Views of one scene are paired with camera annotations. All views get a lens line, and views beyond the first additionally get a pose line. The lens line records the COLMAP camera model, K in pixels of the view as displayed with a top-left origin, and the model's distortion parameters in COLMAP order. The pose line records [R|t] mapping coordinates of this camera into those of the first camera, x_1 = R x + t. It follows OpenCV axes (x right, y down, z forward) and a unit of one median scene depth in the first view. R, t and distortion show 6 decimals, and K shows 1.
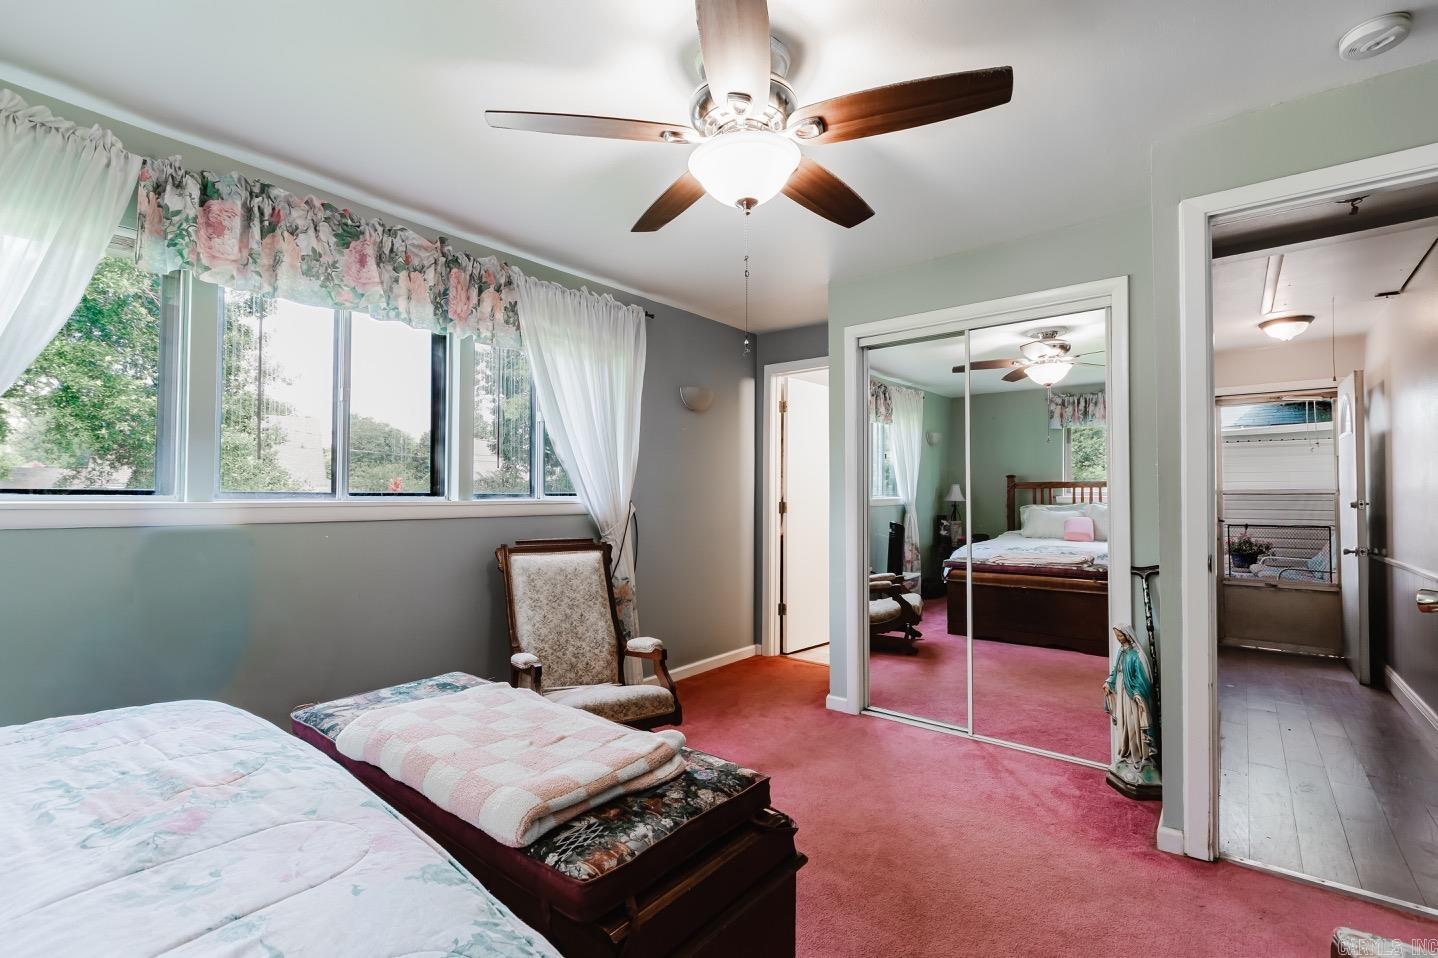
lens RADIAL K [[640.8, 0, 717.4], [0, 640.8, 484.5], [0, 0, 1]] dist [-0.000430, -0.000003]
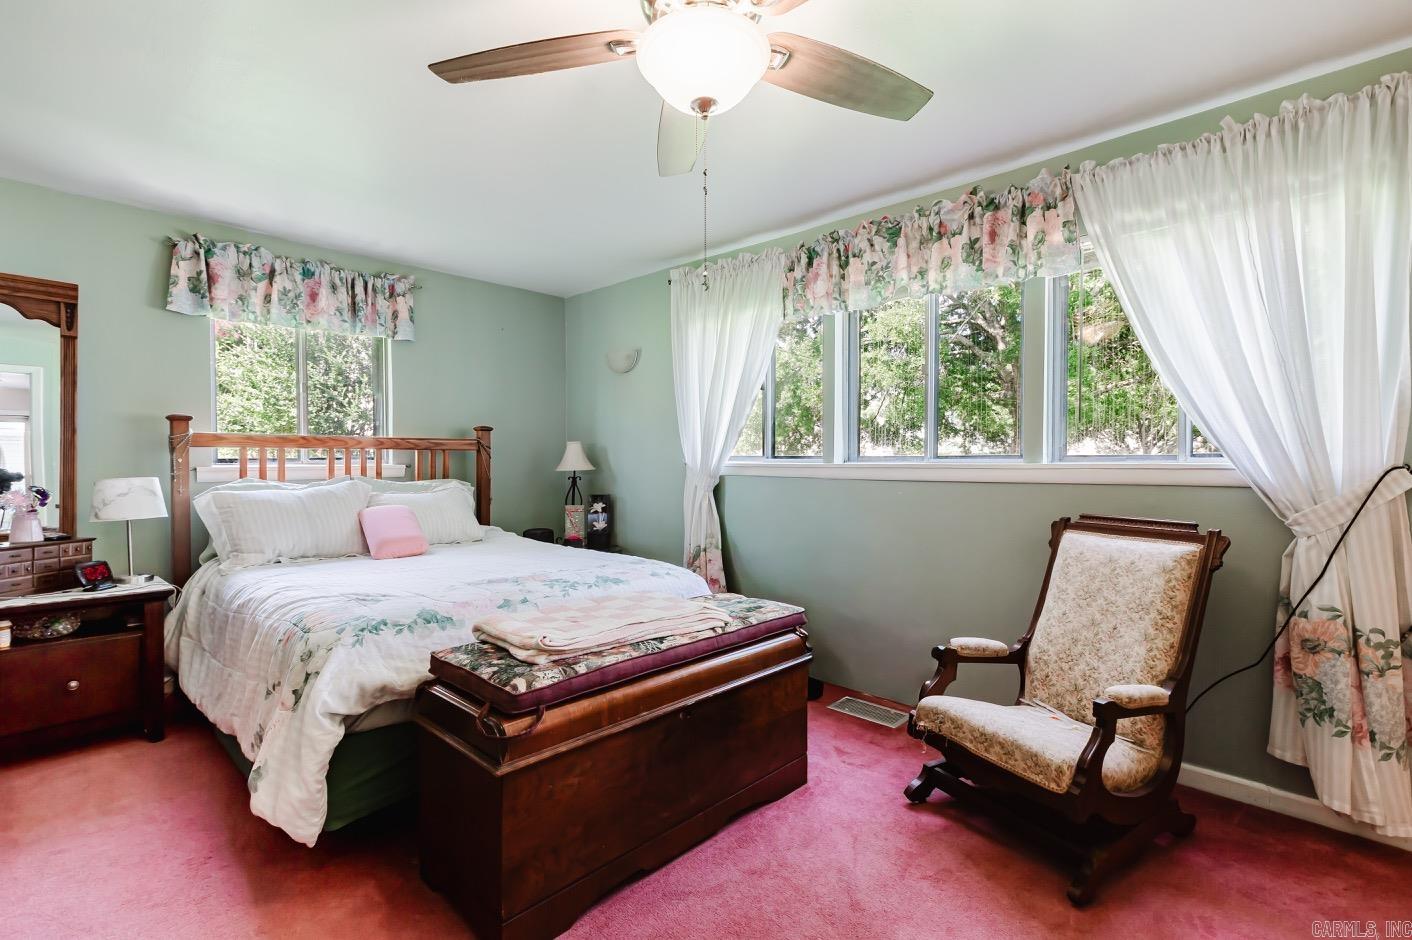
lens RADIAL K [[646.8, 0, 702.7], [0, 646.8, 467.7], [0, 0, 1]] dist [-0.002831, -0.000117]
pose [[-0.080440, 0.003555, -0.996753, 0.658734], [0.019176, 0.999814, 0.002018, 0.026110], [0.996575, -0.018952, -0.080493, 0.776221]]
